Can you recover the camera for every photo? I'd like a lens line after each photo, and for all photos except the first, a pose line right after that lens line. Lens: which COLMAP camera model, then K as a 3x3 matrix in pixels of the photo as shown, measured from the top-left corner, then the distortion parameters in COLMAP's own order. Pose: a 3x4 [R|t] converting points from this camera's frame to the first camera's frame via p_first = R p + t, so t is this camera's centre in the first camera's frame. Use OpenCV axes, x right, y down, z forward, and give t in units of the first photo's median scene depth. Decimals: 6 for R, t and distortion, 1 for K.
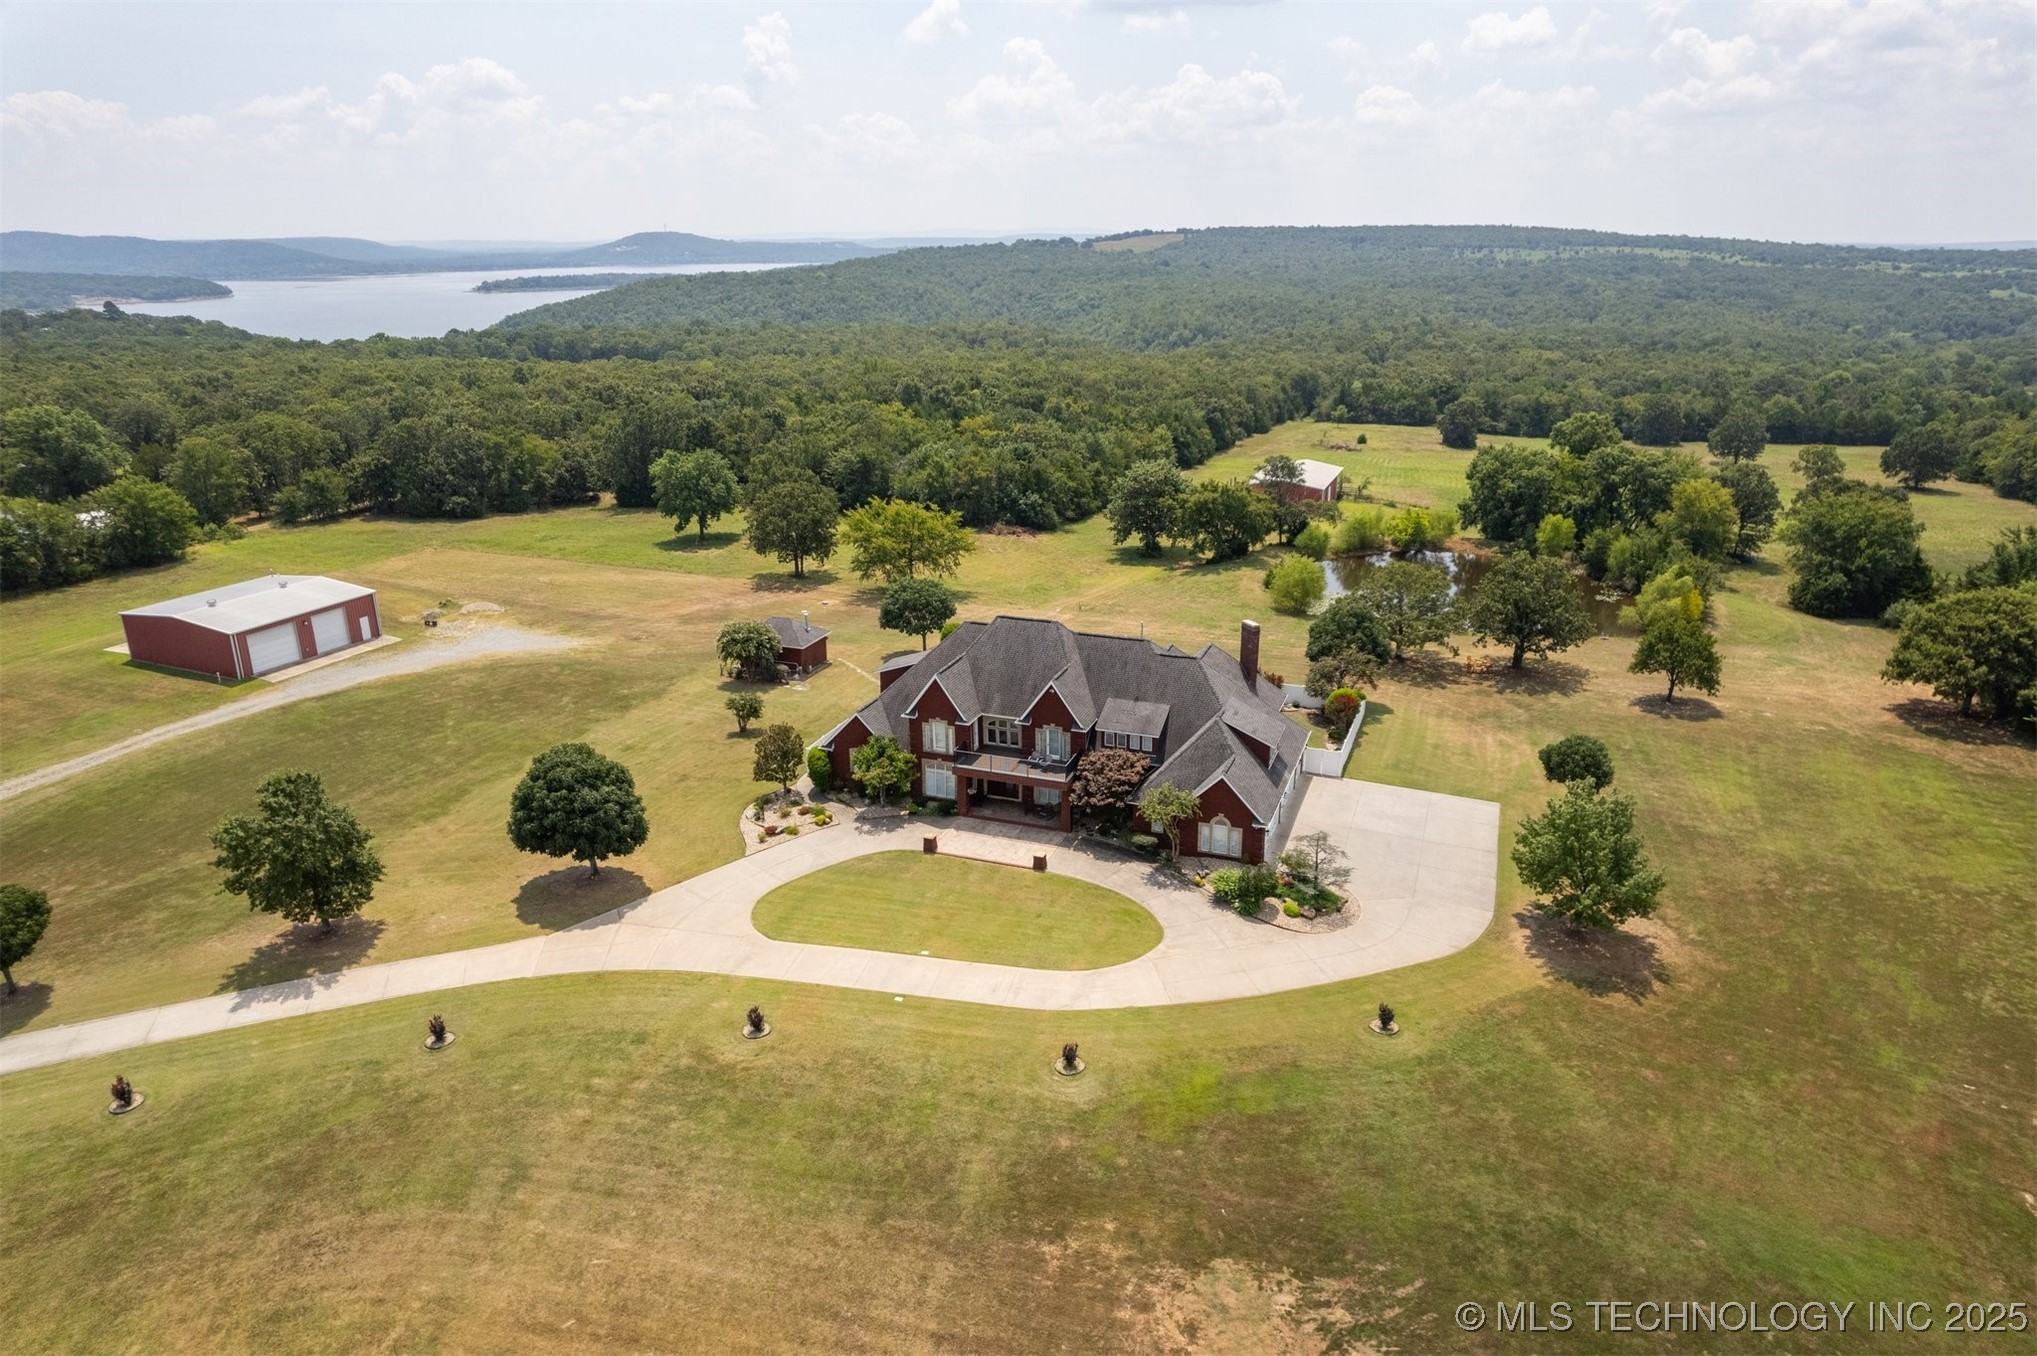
lens RADIAL K [[1316.1, 0, 1030.1], [0, 1316.1, 685.5], [0, 0, 1]] dist [-0.085056, 0.077760]
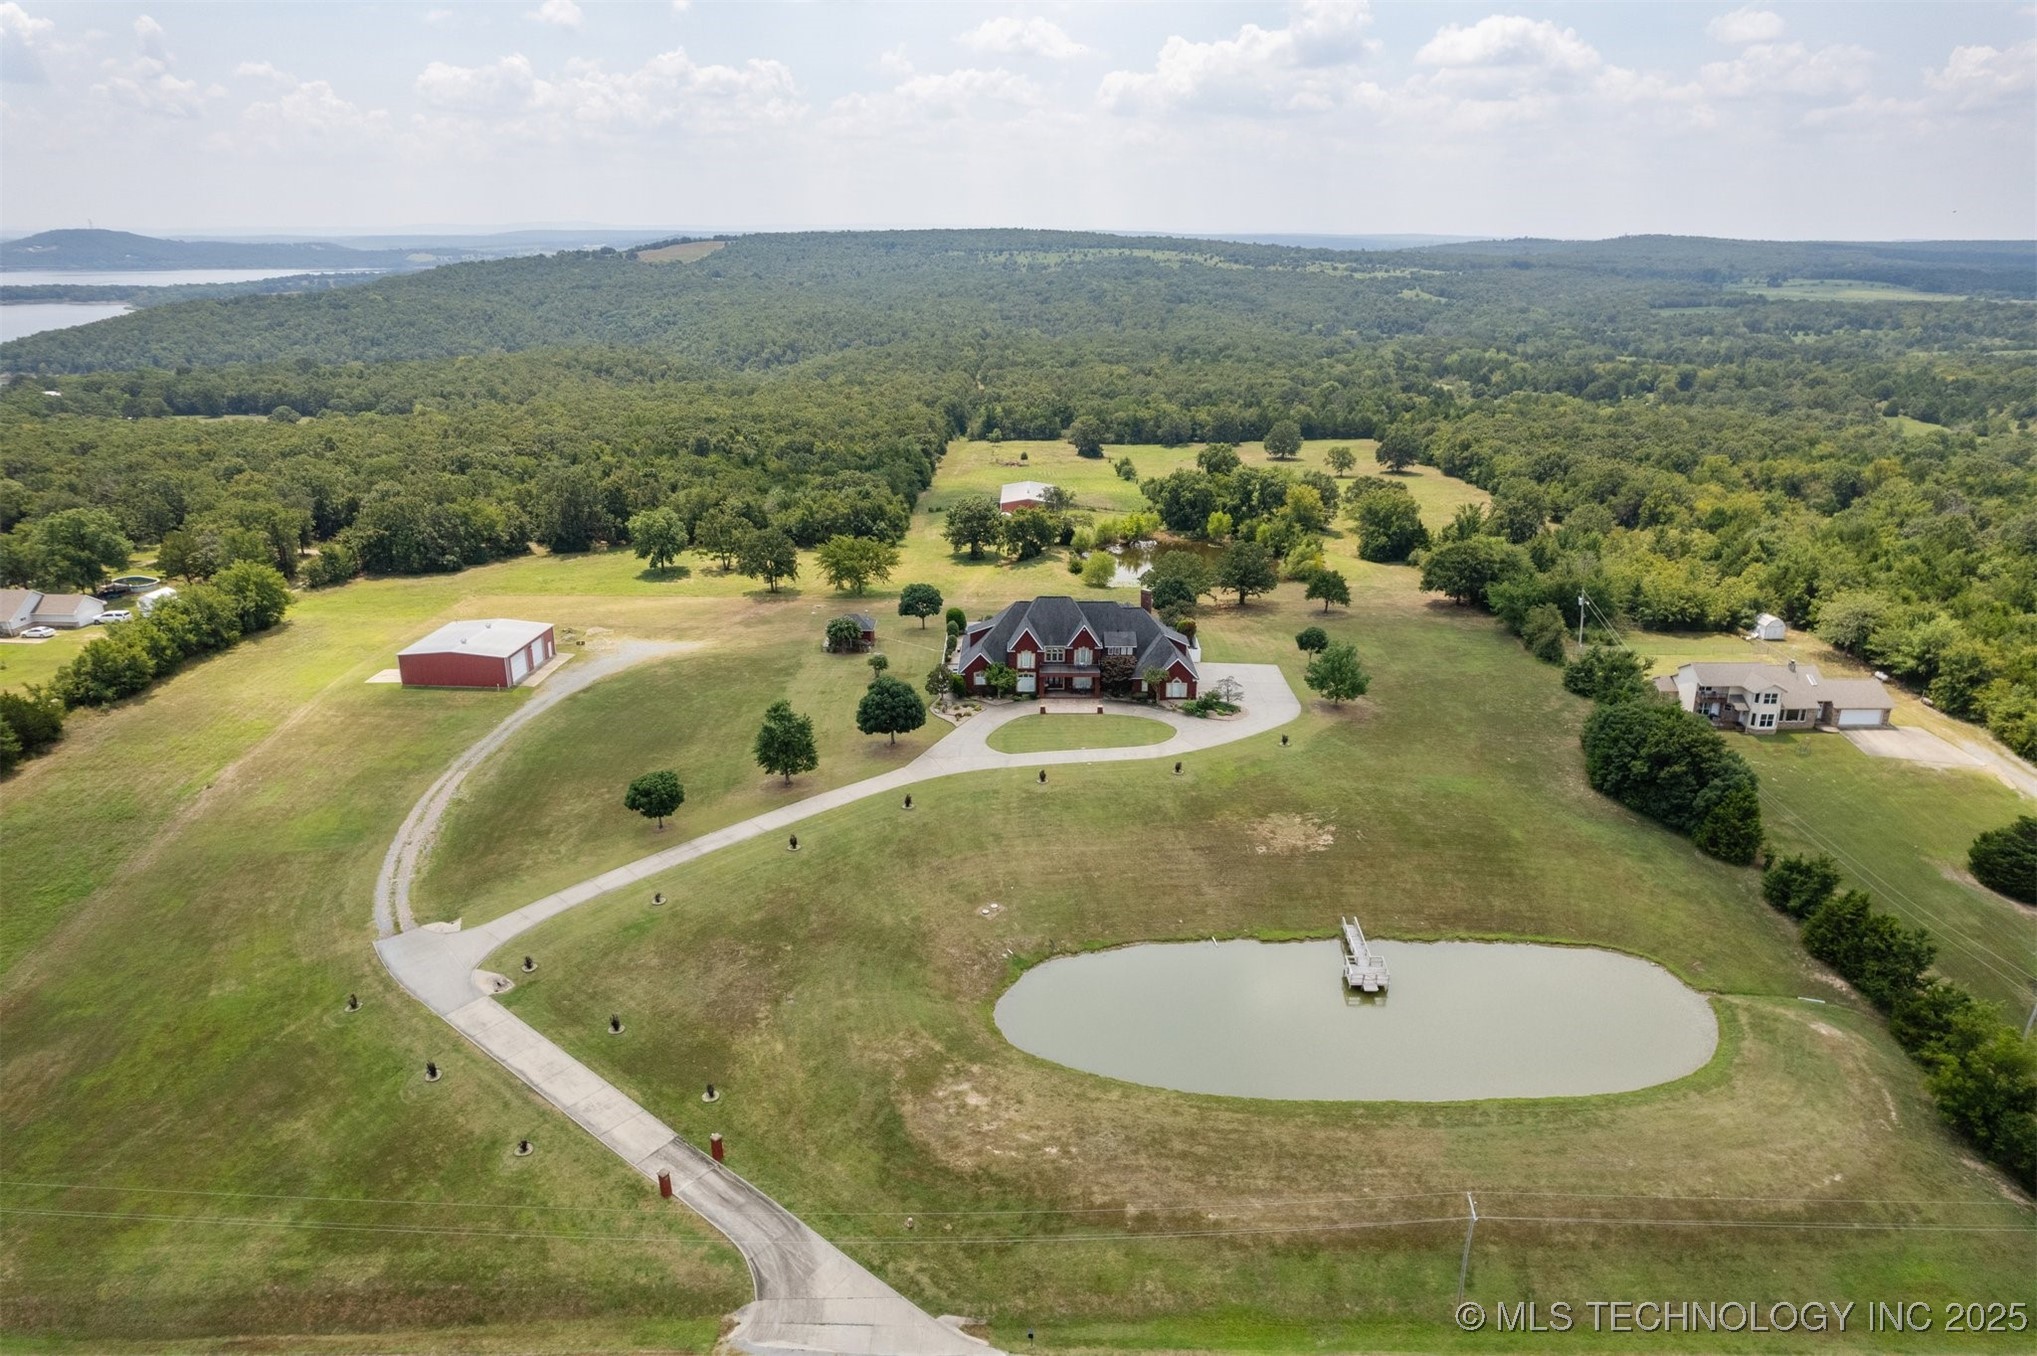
lens RADIAL K [[1316.1, 0, 1030.1], [0, 1316.1, 685.5], [0, 0, 1]] dist [-0.085056, 0.077760]
pose [[0.936756, -0.111774, 0.331654, -0.335990], [0.109694, 0.993650, 0.025050, 0.013251], [-0.332348, 0.012915, 0.943069, -0.398743]]
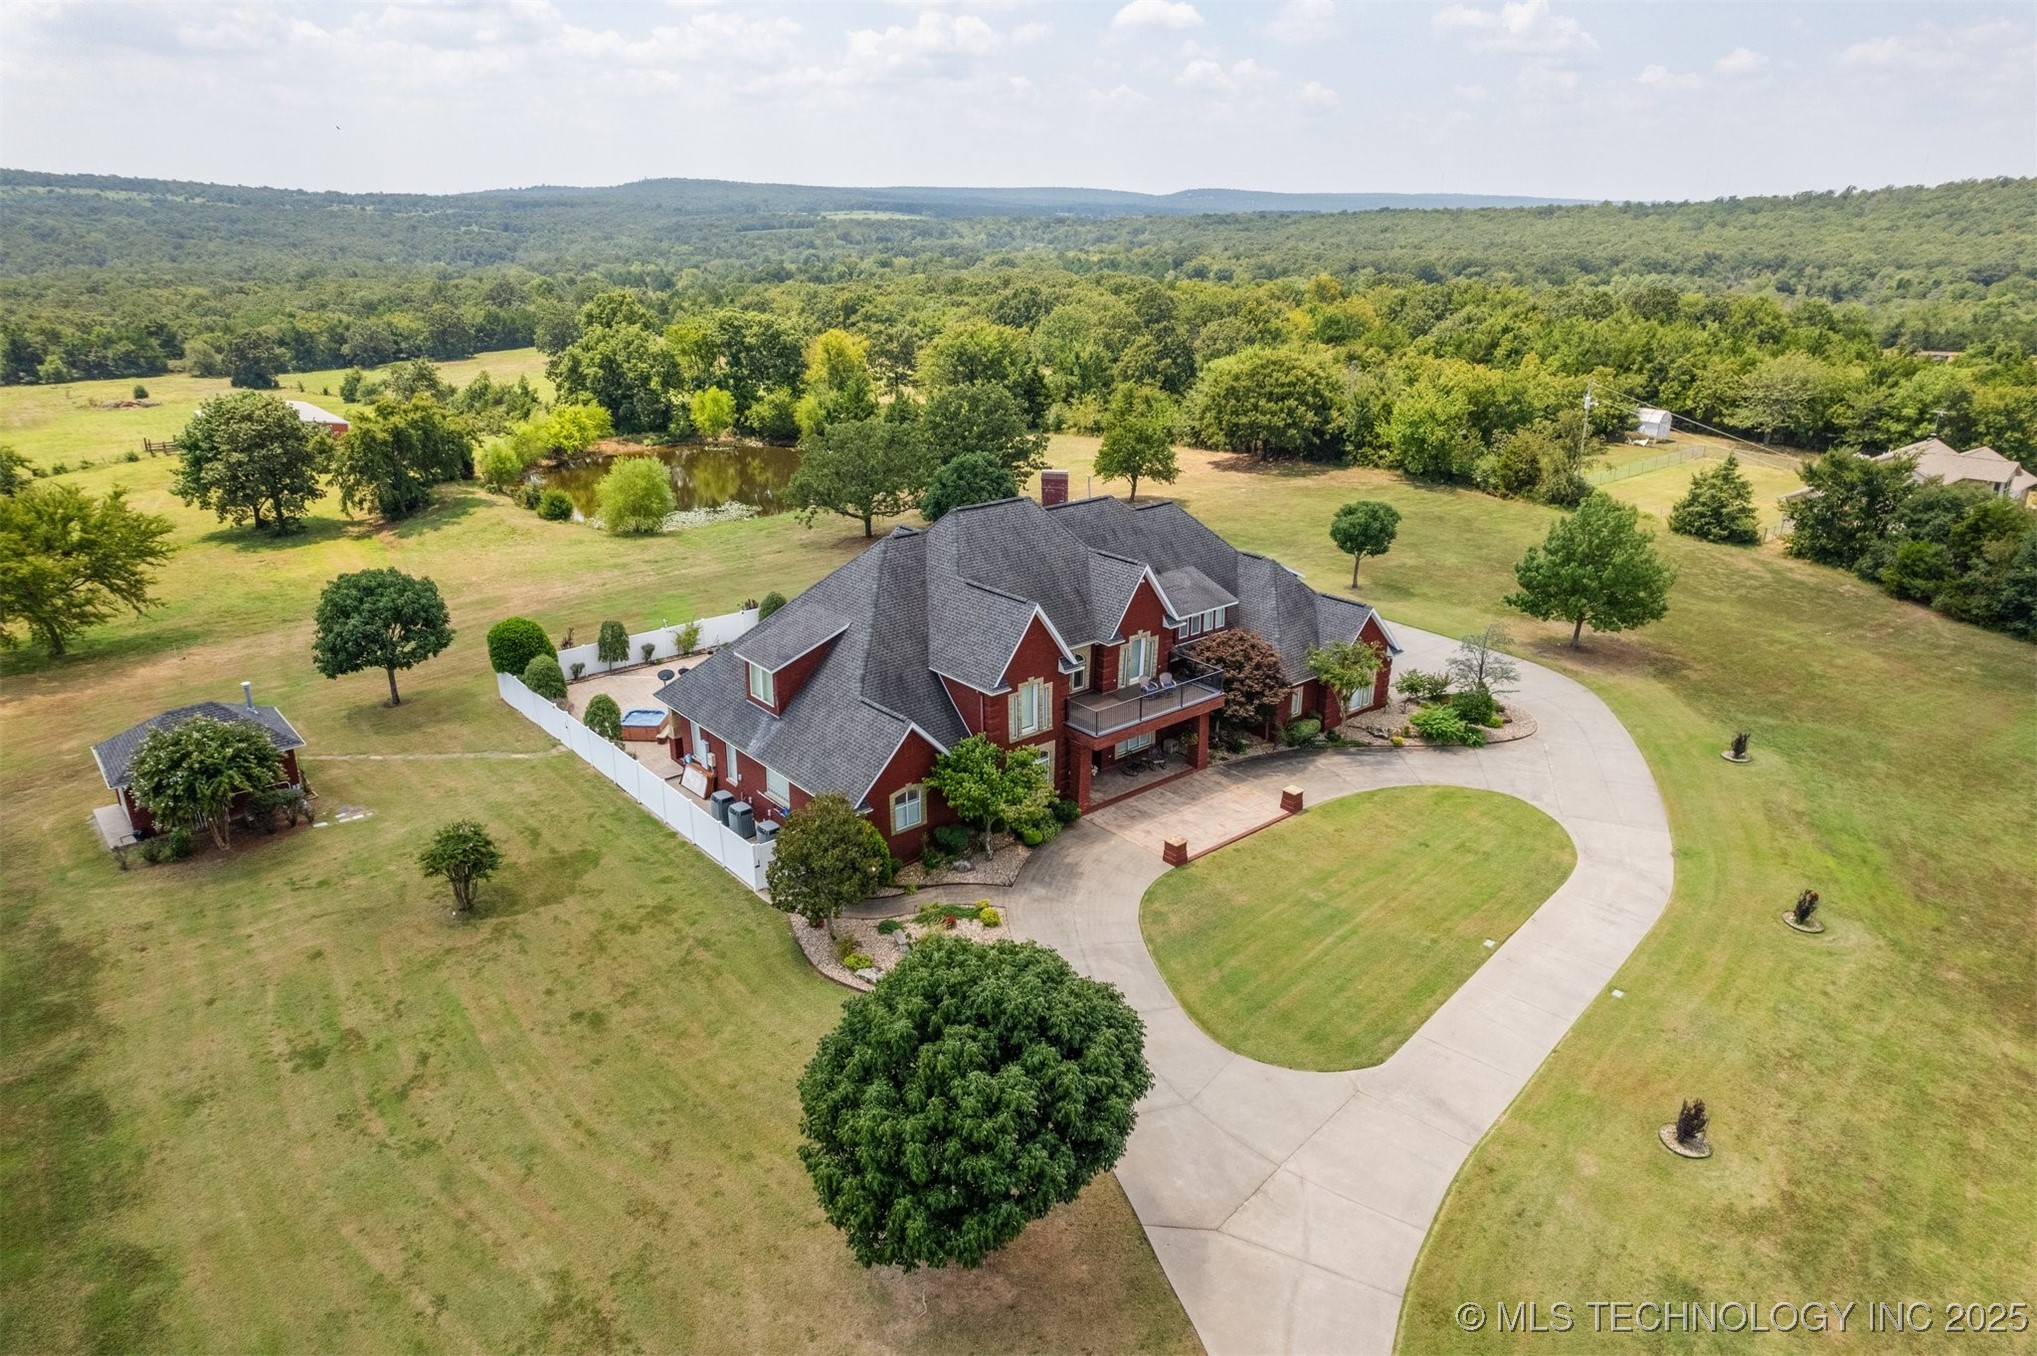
lens RADIAL K [[1316.1, 0, 1030.1], [0, 1316.1, 685.5], [0, 0, 1]] dist [-0.085056, 0.077760]
pose [[0.486523, -0.301810, 0.819881, -0.262995], [0.274368, 0.943741, 0.184593, -0.038723], [-0.829468, 0.135141, 0.541959, 0.313367]]
